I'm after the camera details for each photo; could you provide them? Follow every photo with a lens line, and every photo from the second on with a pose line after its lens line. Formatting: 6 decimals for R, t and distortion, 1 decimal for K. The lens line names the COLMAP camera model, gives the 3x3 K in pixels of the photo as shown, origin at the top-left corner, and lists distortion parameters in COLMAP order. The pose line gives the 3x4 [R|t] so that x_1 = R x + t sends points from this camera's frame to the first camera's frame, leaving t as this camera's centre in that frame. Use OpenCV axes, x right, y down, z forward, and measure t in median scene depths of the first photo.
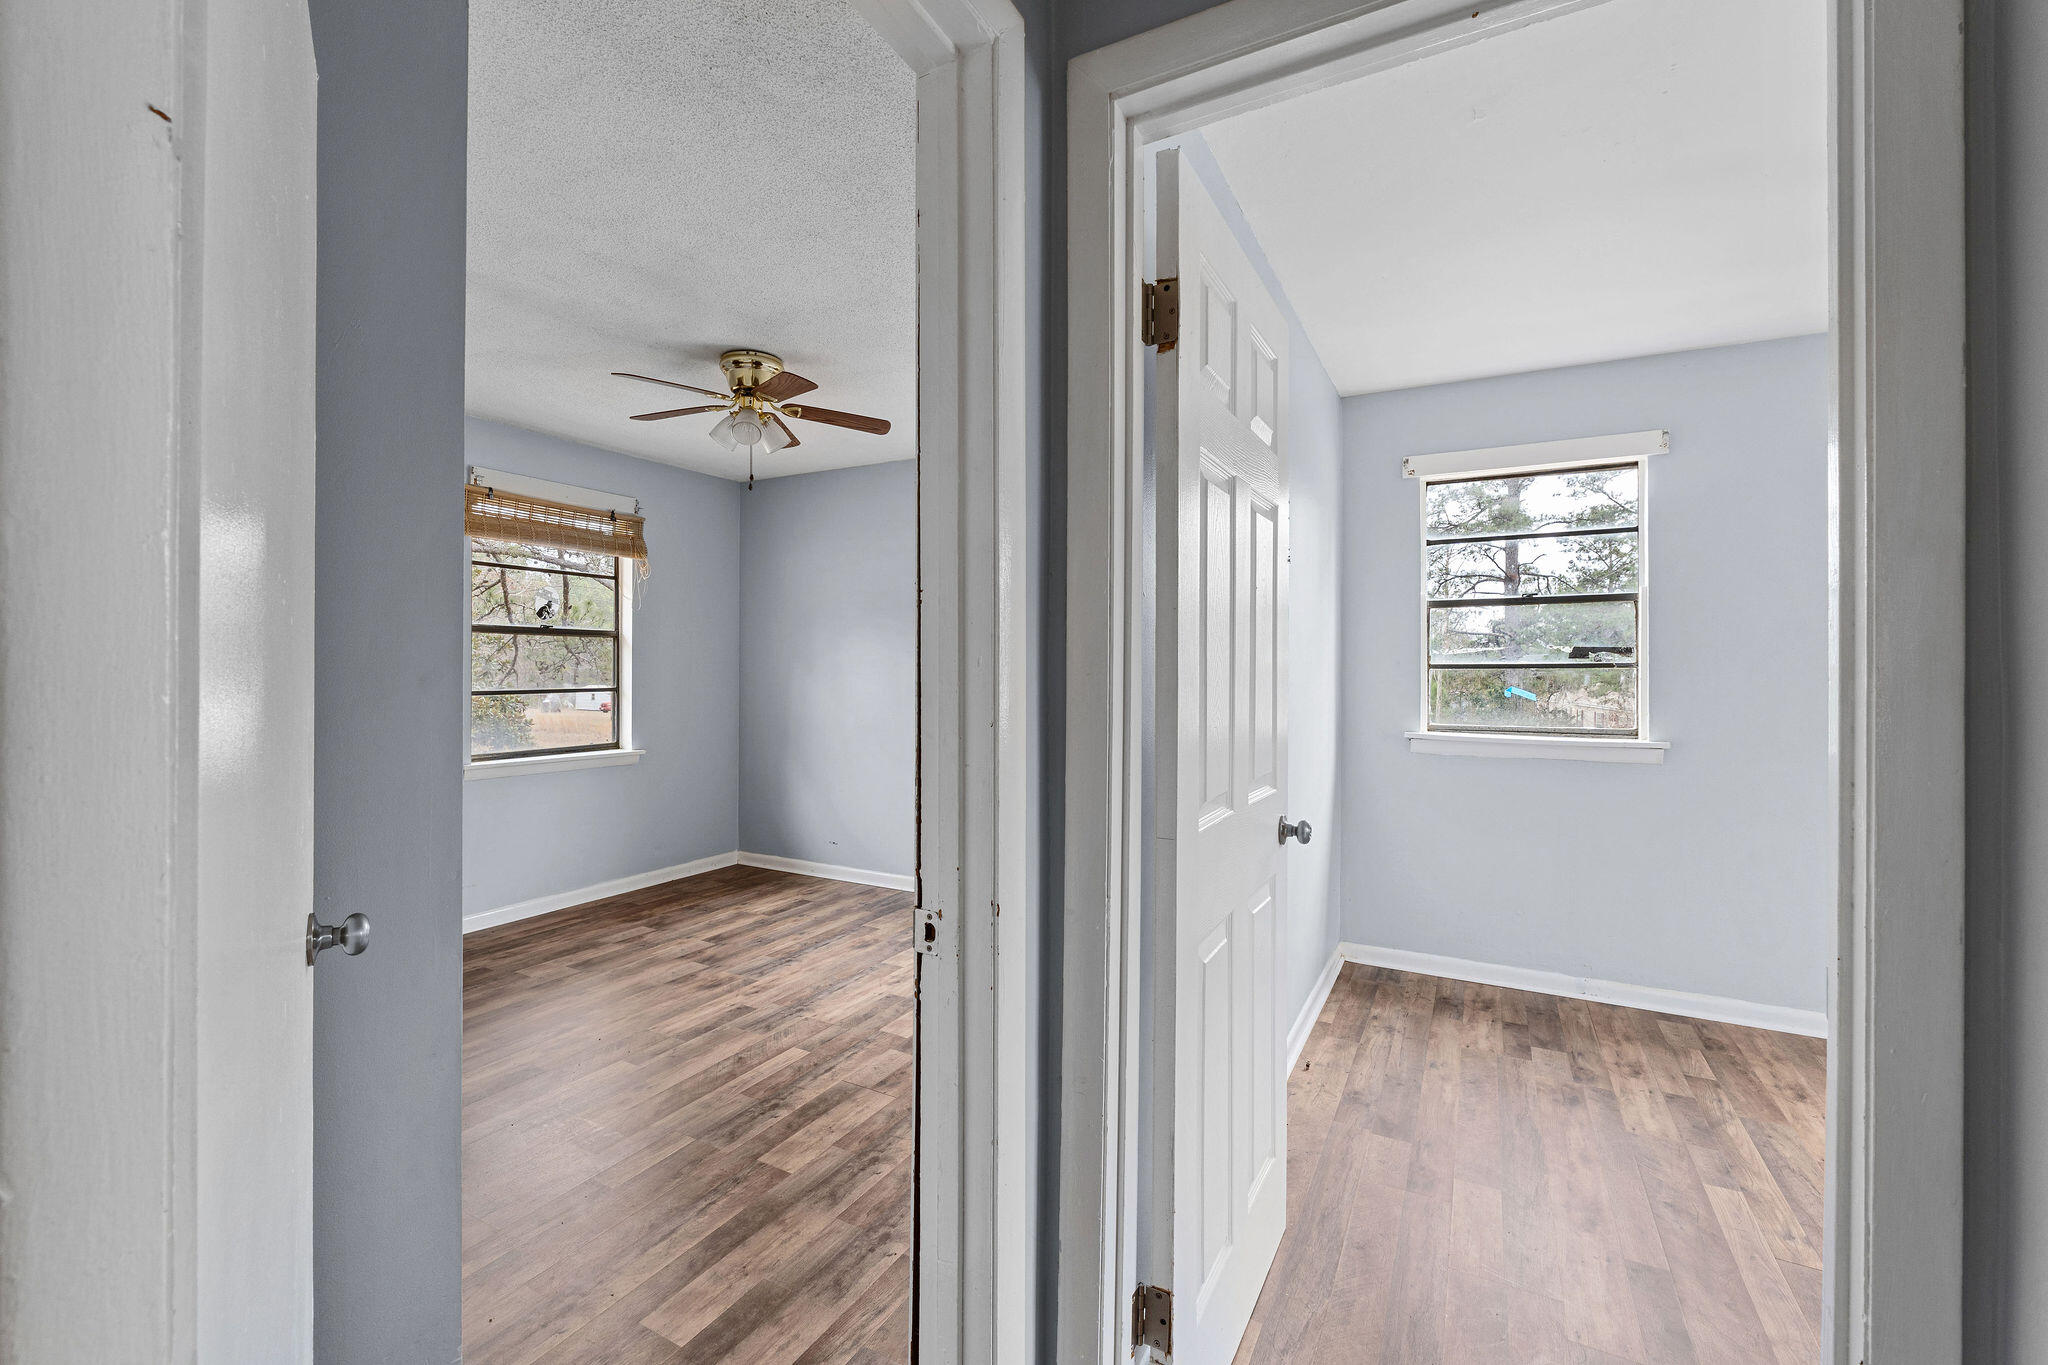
lens RADIAL K [[857.0, 0, 1019.1], [0, 857.0, 668.1], [0, 0, 1]] dist [-0.010916, -0.000186]
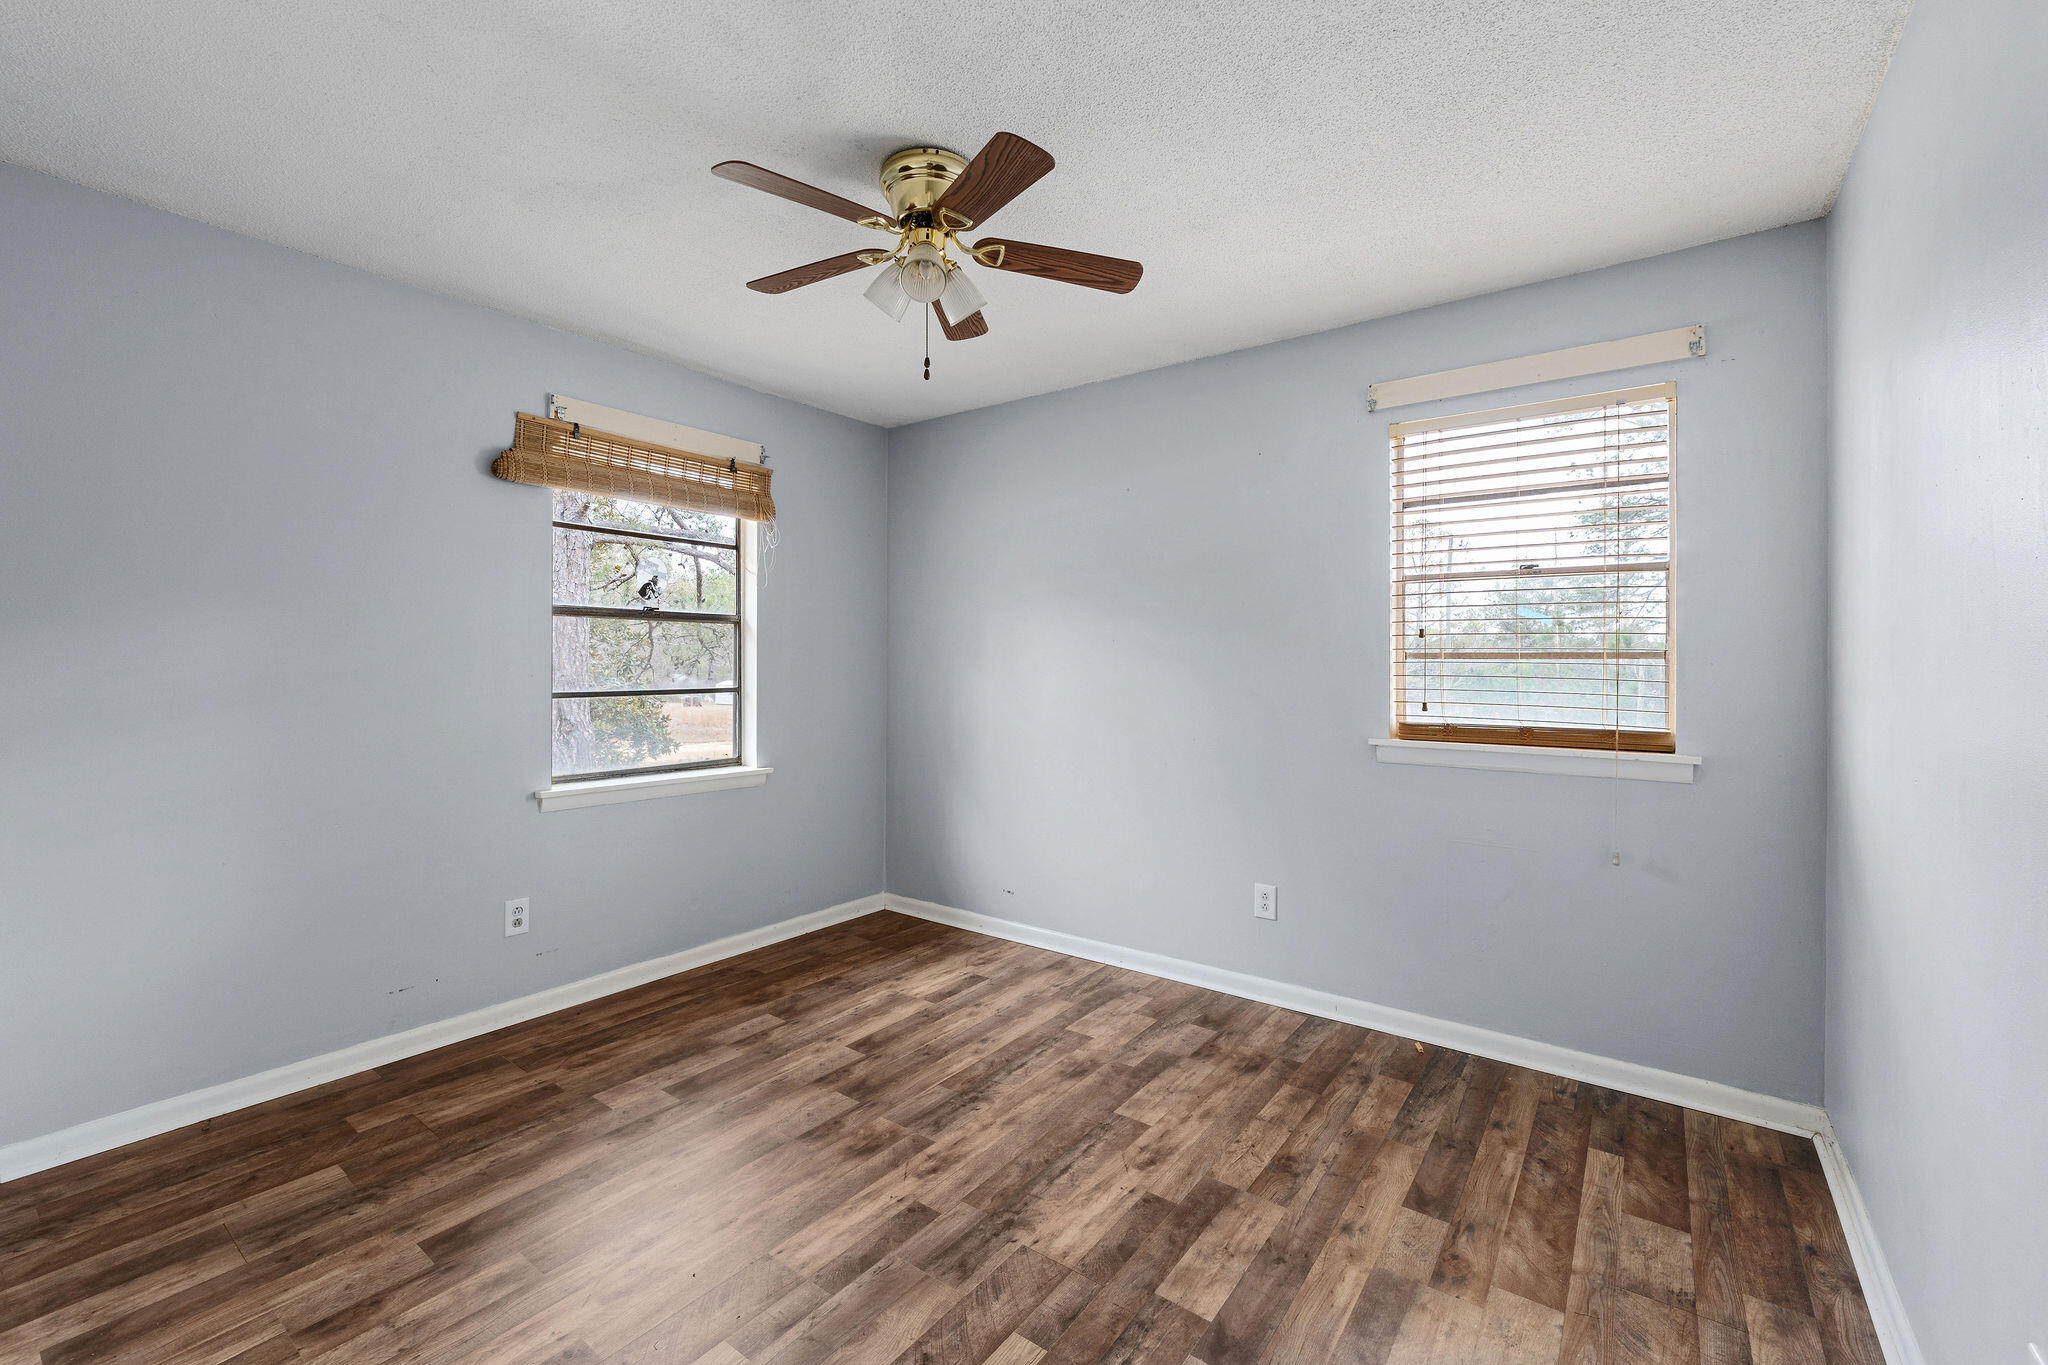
lens RADIAL K [[857.0, 0, 1019.1], [0, 857.0, 668.1], [0, 0, 1]] dist [-0.010916, -0.000186]
pose [[0.990207, 0.001421, -0.139602, -0.128794], [-0.000706, 0.999986, 0.005175, 0.000857], [0.139608, -0.005026, 0.990194, 0.313179]]
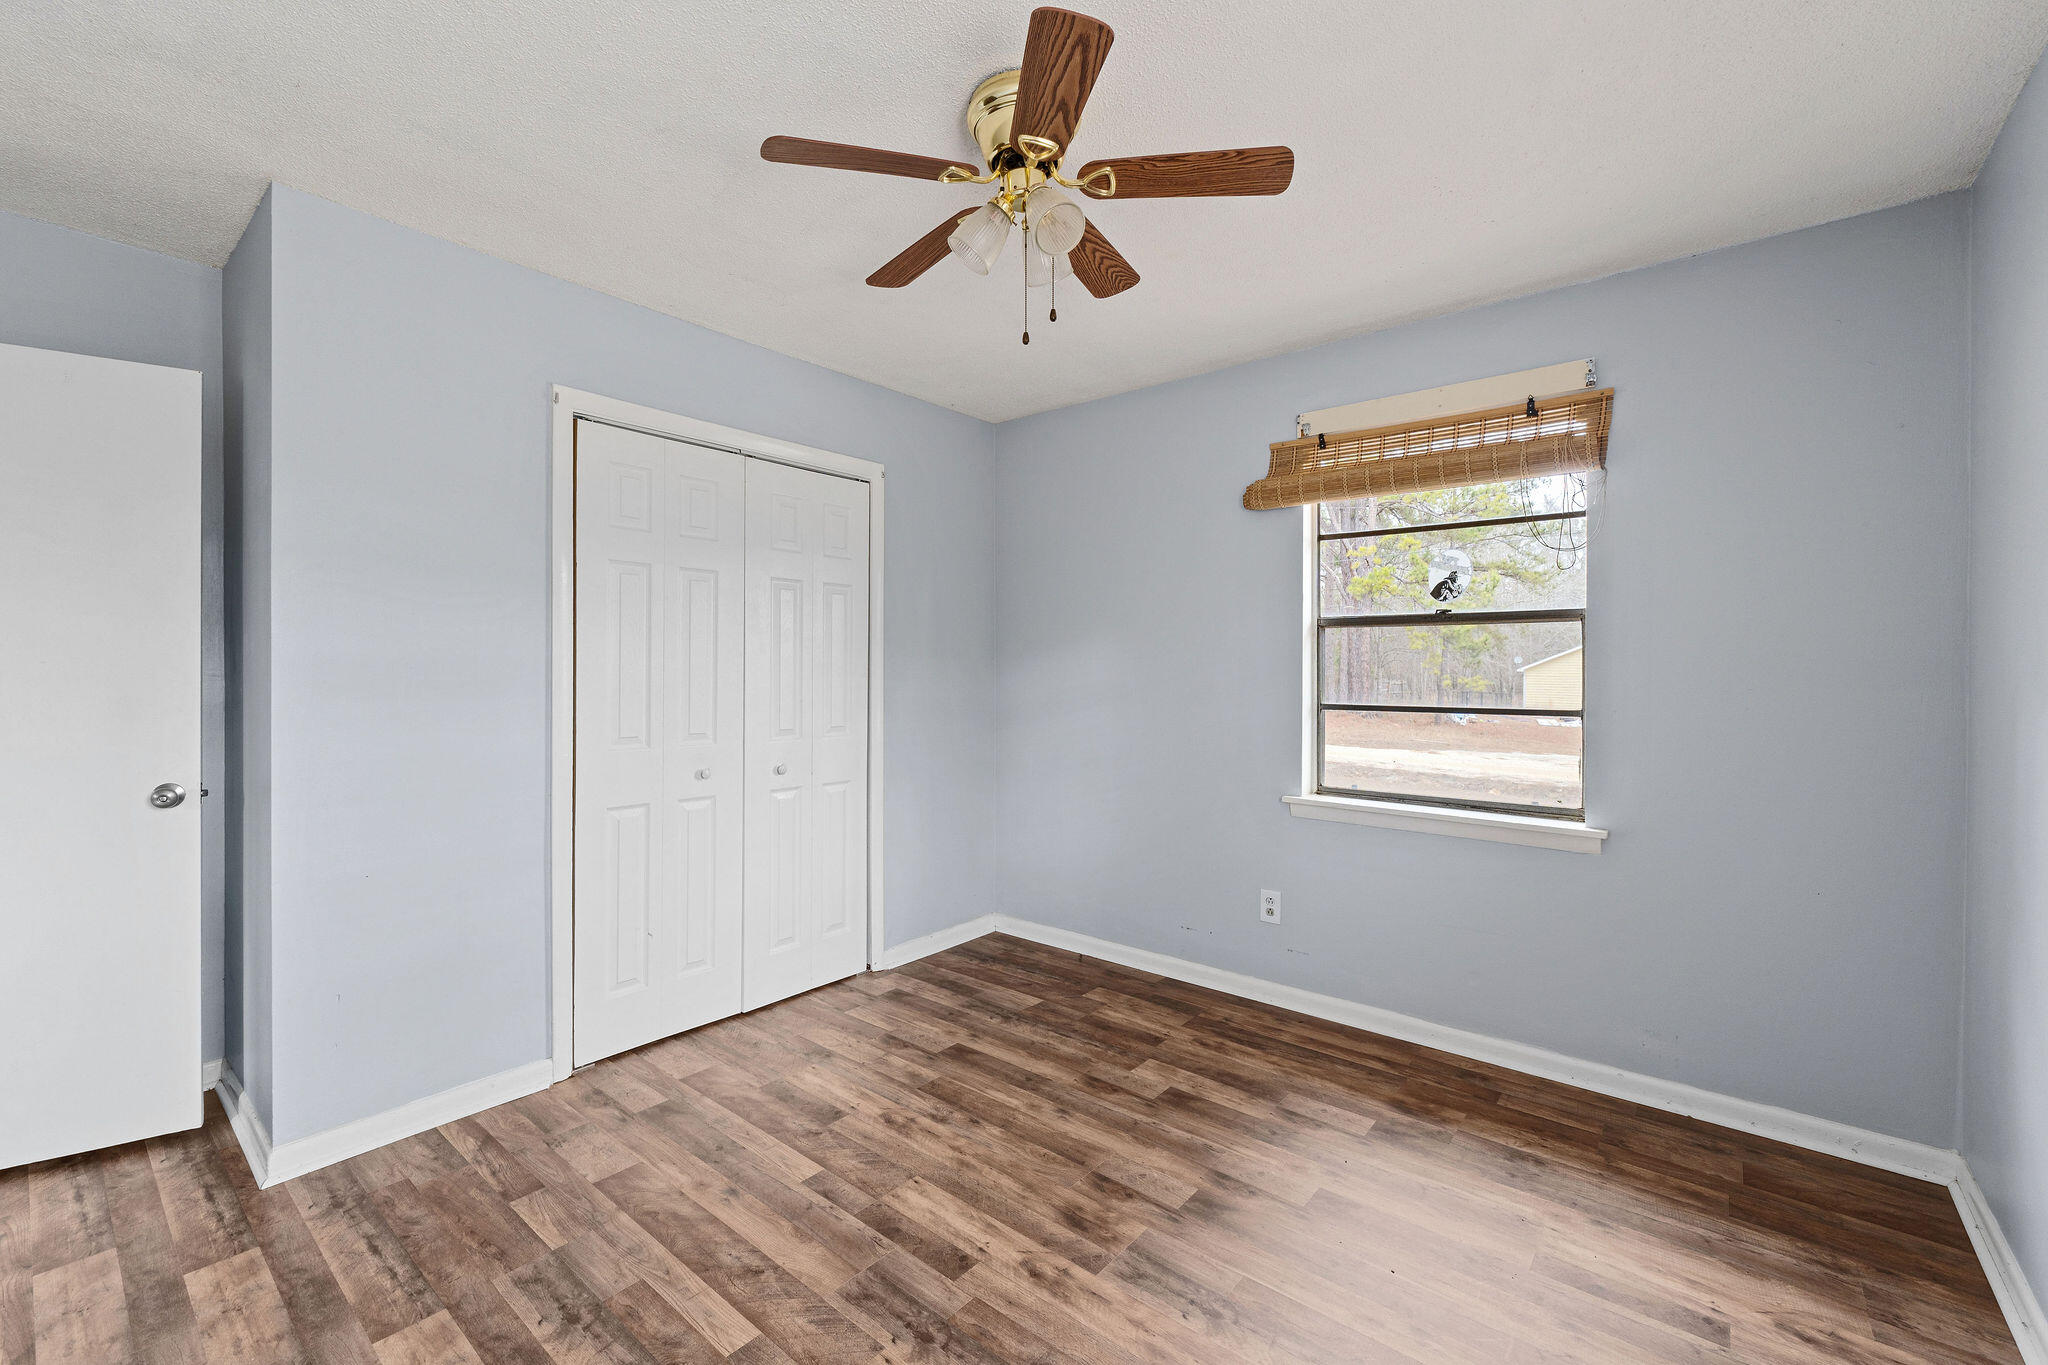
lens RADIAL K [[852.3, 0, 982.8], [0, 852.3, 671.4], [0, 0, 1]] dist [-0.002233, -0.000498]
pose [[-0.213831, -0.001873, -0.976869, 0.183771], [-0.006053, 0.999982, -0.000593, 0.000350], [0.976852, 0.005786, -0.213838, 0.889827]]
